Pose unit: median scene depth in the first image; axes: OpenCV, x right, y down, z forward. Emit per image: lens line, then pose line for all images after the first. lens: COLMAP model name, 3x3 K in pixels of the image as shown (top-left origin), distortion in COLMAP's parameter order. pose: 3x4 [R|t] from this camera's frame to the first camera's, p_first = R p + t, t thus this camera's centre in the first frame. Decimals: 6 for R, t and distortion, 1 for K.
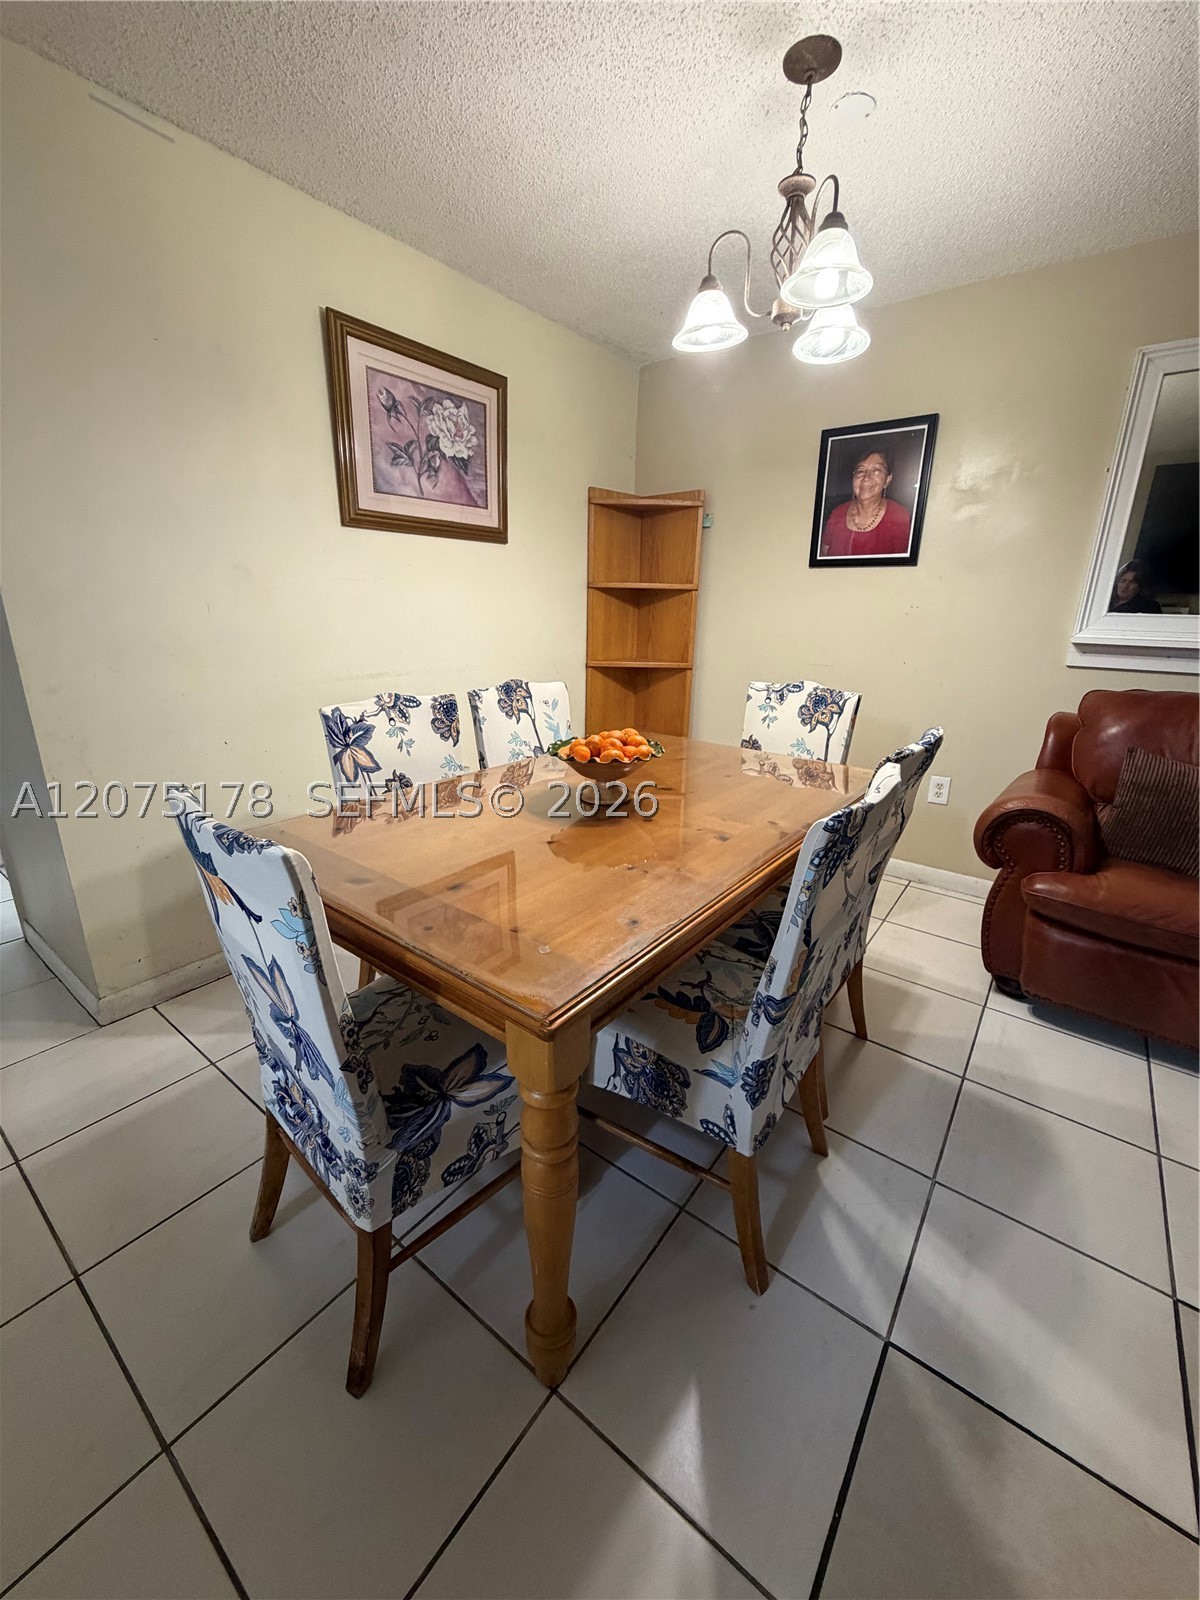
lens RADIAL K [[637.2, 0, 602.8], [0, 637.2, 794.4], [0, 0, 1]] dist [-0.003797, 0.001122]
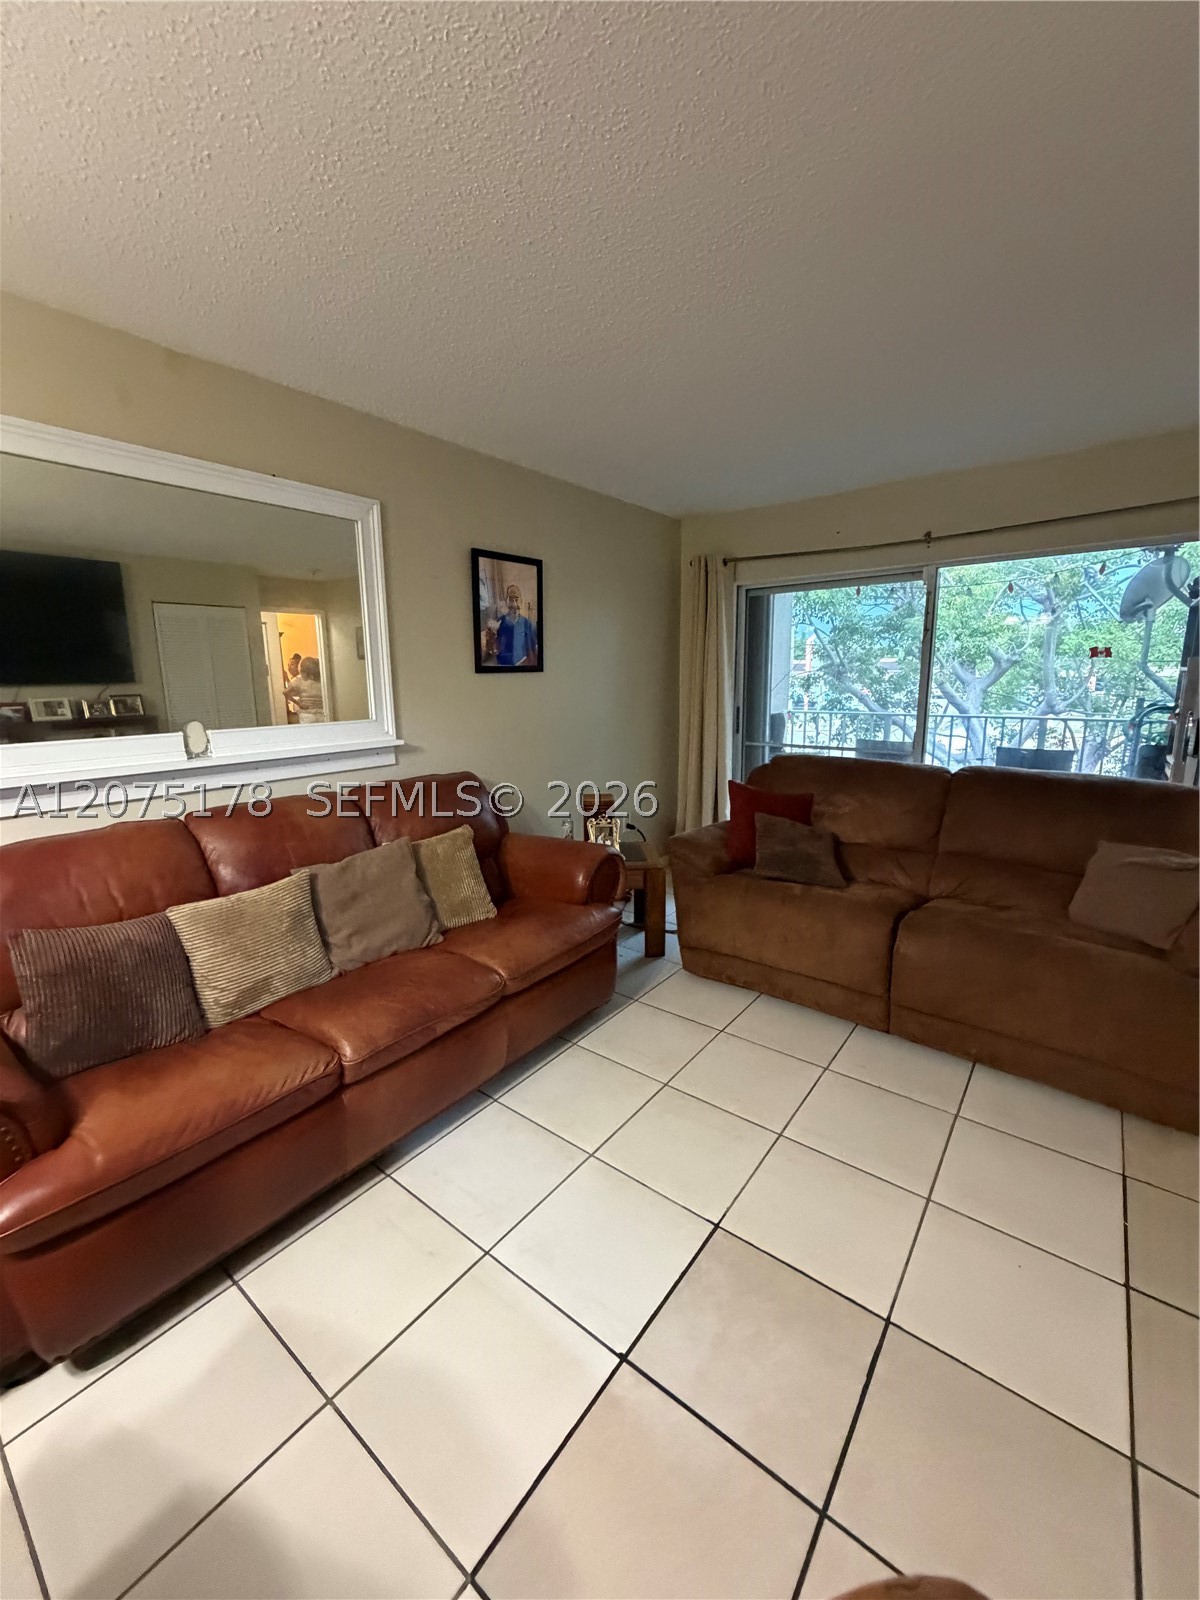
lens RADIAL K [[637.2, 0, 604.0], [0, 637.2, 797.2], [0, 0, 1]] dist [-0.003797, 0.001122]
pose [[0.014137, -0.208378, 0.977946, 0.193772], [0.299399, 0.934052, 0.194697, -0.183694], [-0.954023, 0.290044, 0.075593, 0.302878]]
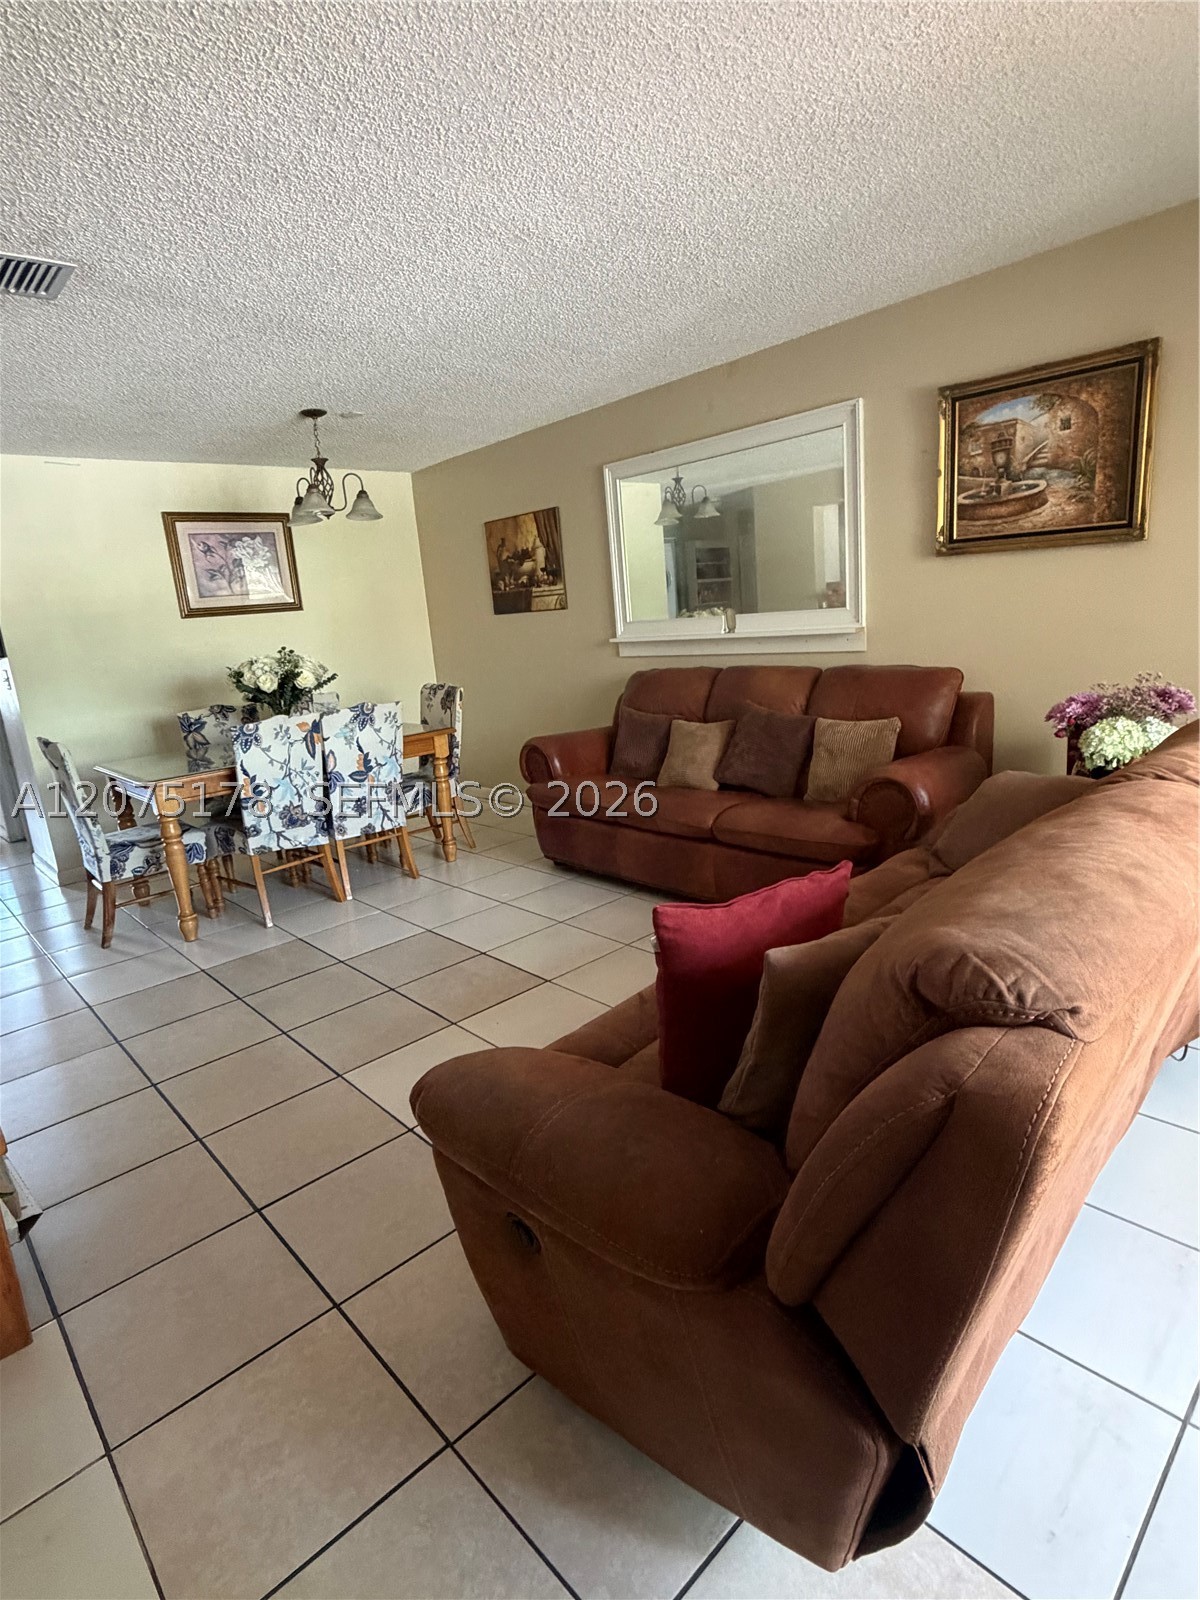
lens RADIAL K [[835.8, 0, 600.8], [0, 835.8, 804.2], [0, 0, 1]] dist [0.023565, -0.000695]
pose [[0.978855, -0.060394, -0.195437, 1.409952], [0.049279, 0.996905, -0.061248, 0.363665], [0.198531, 0.050322, 0.978802, -1.276074]]
